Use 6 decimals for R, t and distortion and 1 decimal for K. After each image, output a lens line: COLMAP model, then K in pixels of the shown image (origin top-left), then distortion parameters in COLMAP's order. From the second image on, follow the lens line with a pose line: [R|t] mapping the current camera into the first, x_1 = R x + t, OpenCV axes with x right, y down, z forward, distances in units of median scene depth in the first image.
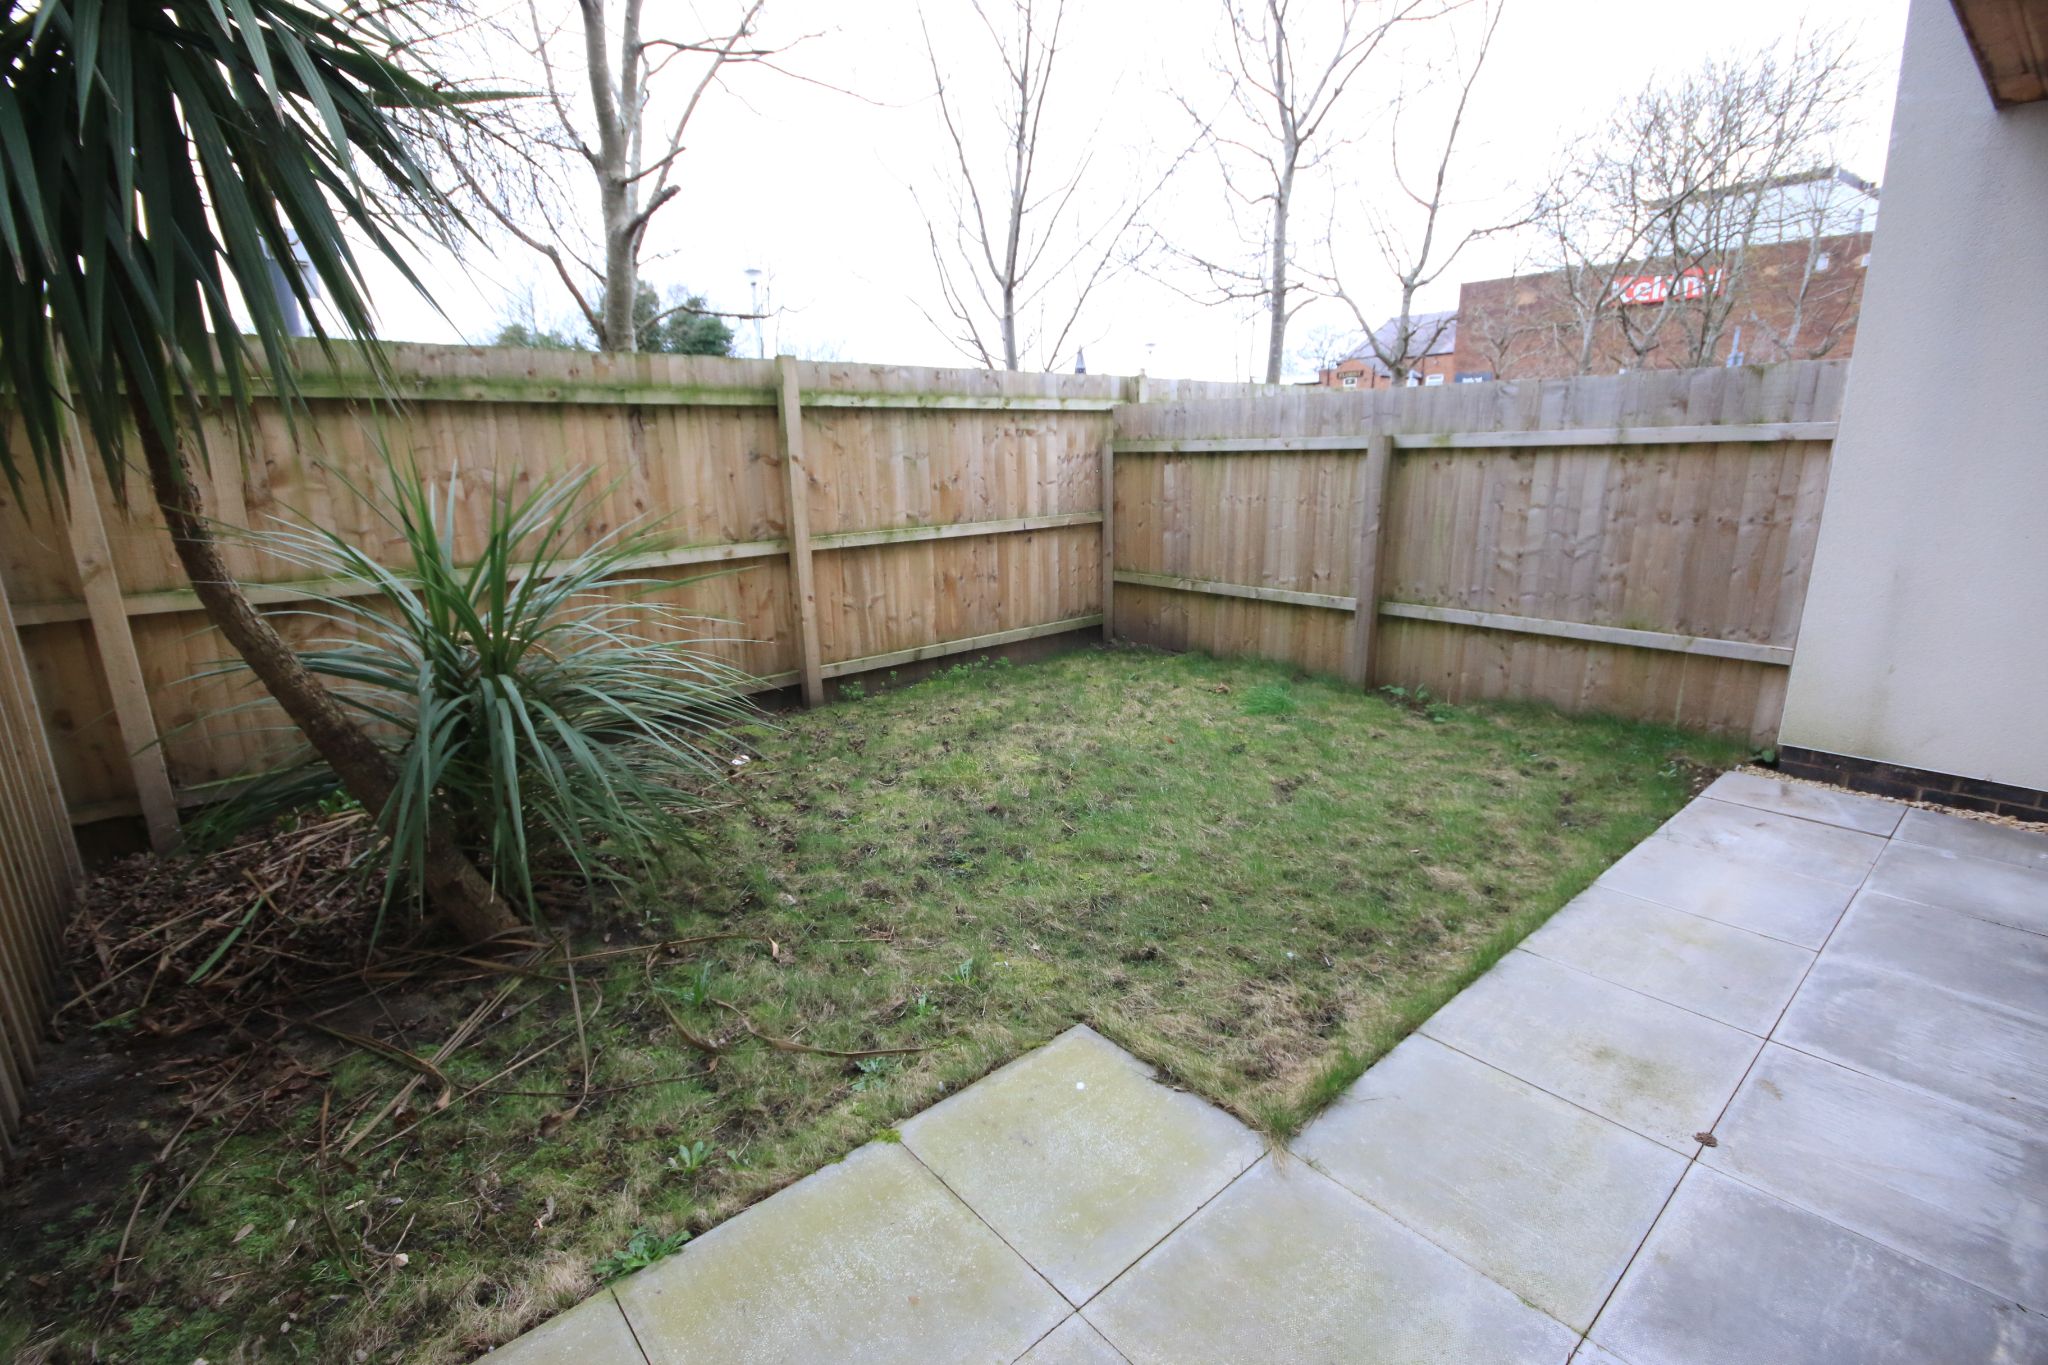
lens RADIAL K [[932.0, 0, 1012.5], [0, 932.0, 687.7], [0, 0, 1]] dist [-0.008749, 0.000950]
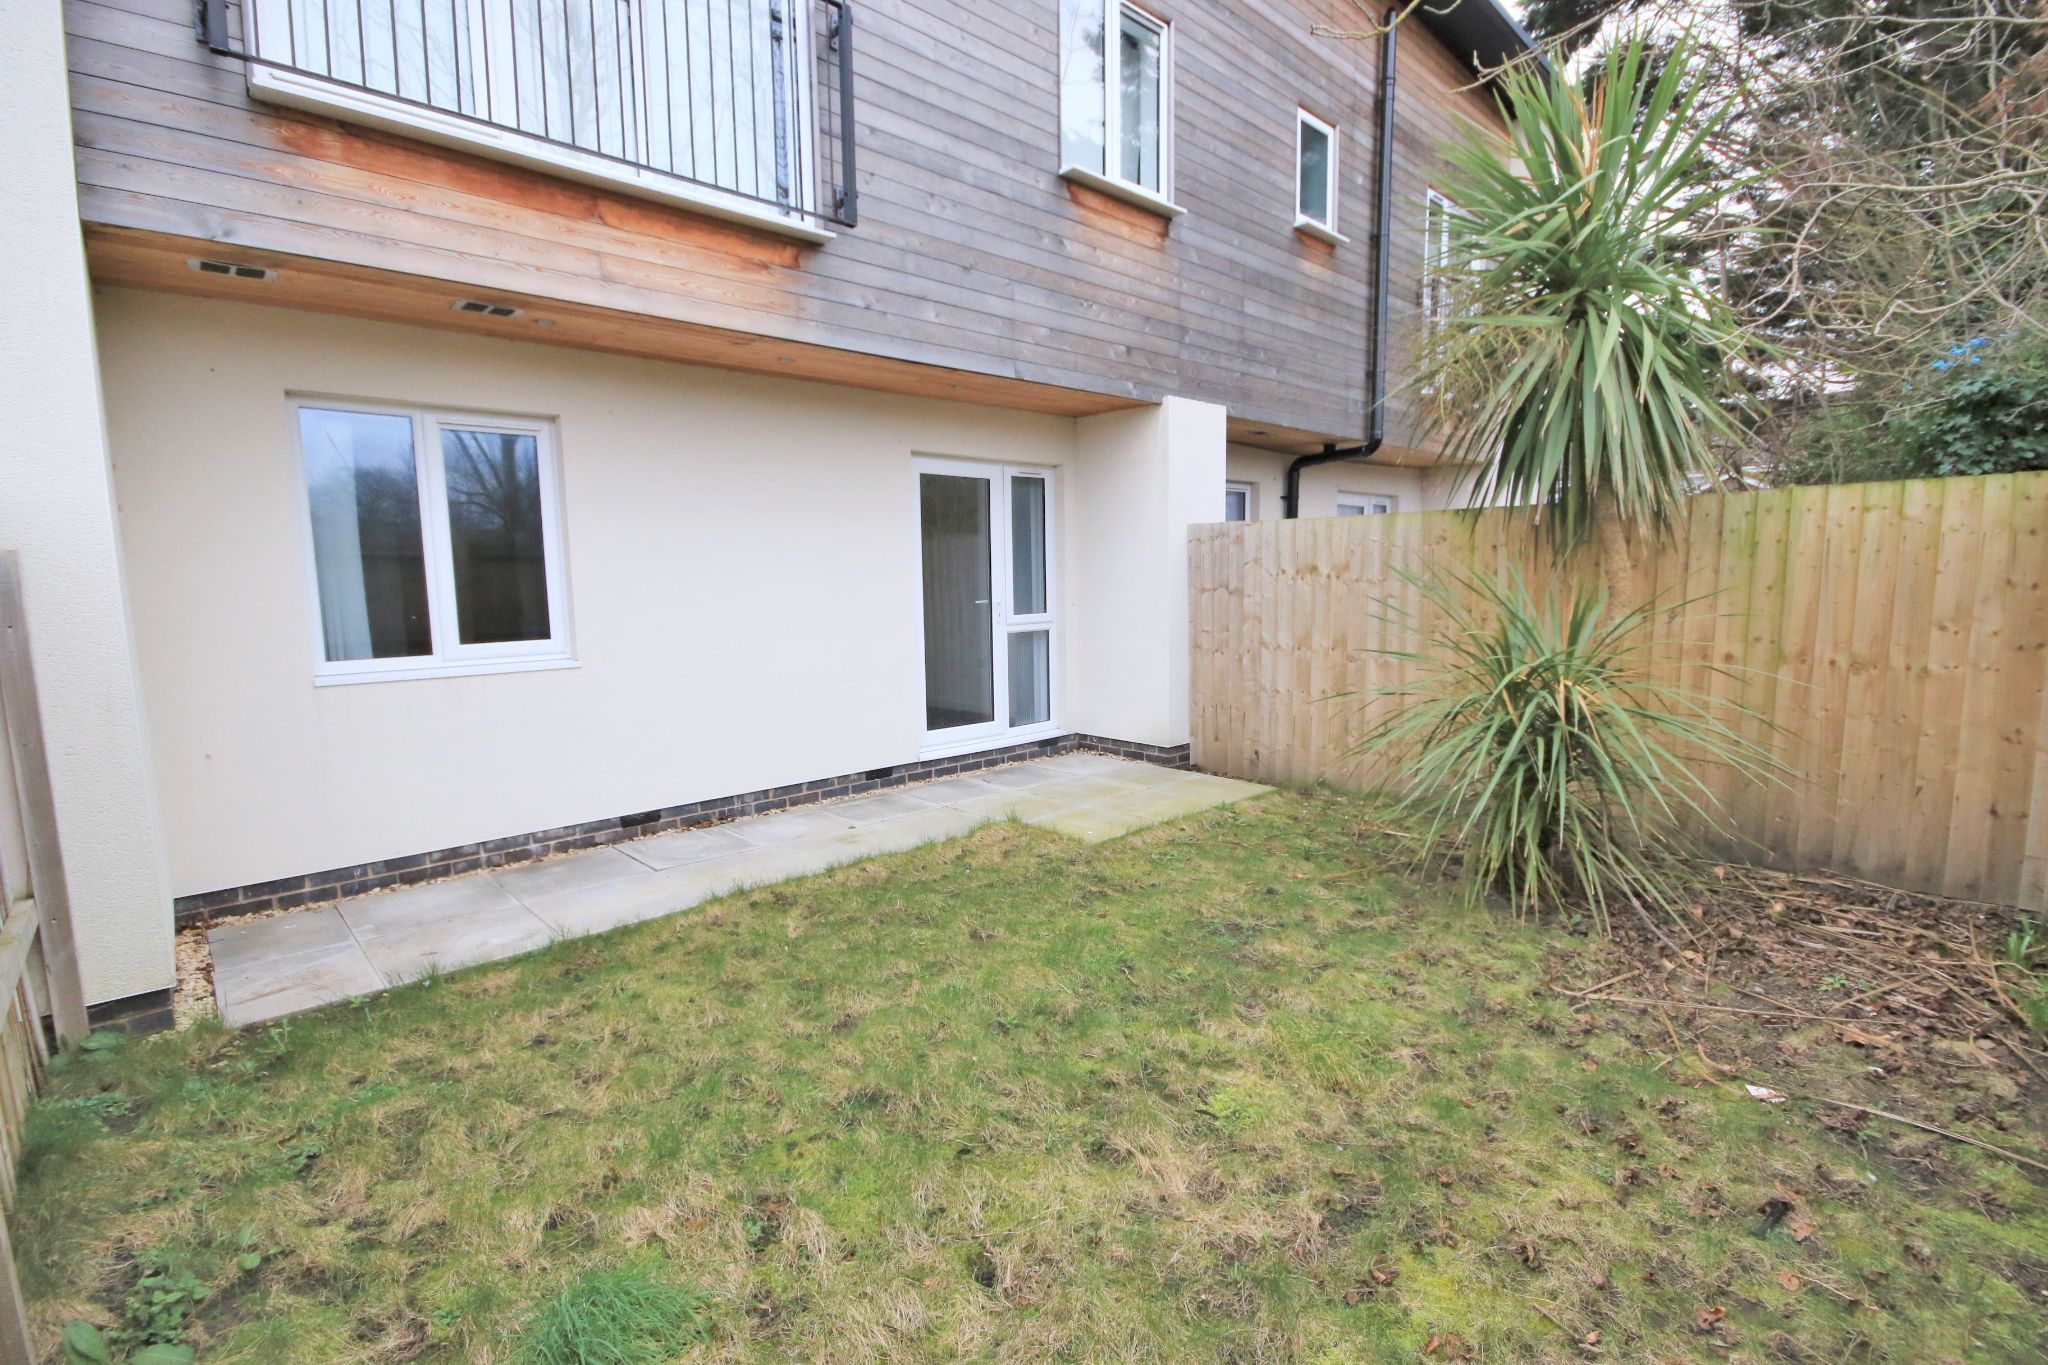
lens RADIAL K [[932.0, 0, 1012.5], [0, 932.0, 687.7], [0, 0, 1]] dist [-0.008749, 0.000950]
pose [[-0.999214, 0.032836, -0.022200, 0.188214], [0.022460, 0.930548, 0.365480, -0.484203], [0.032659, 0.364695, -0.930554, 1.883431]]
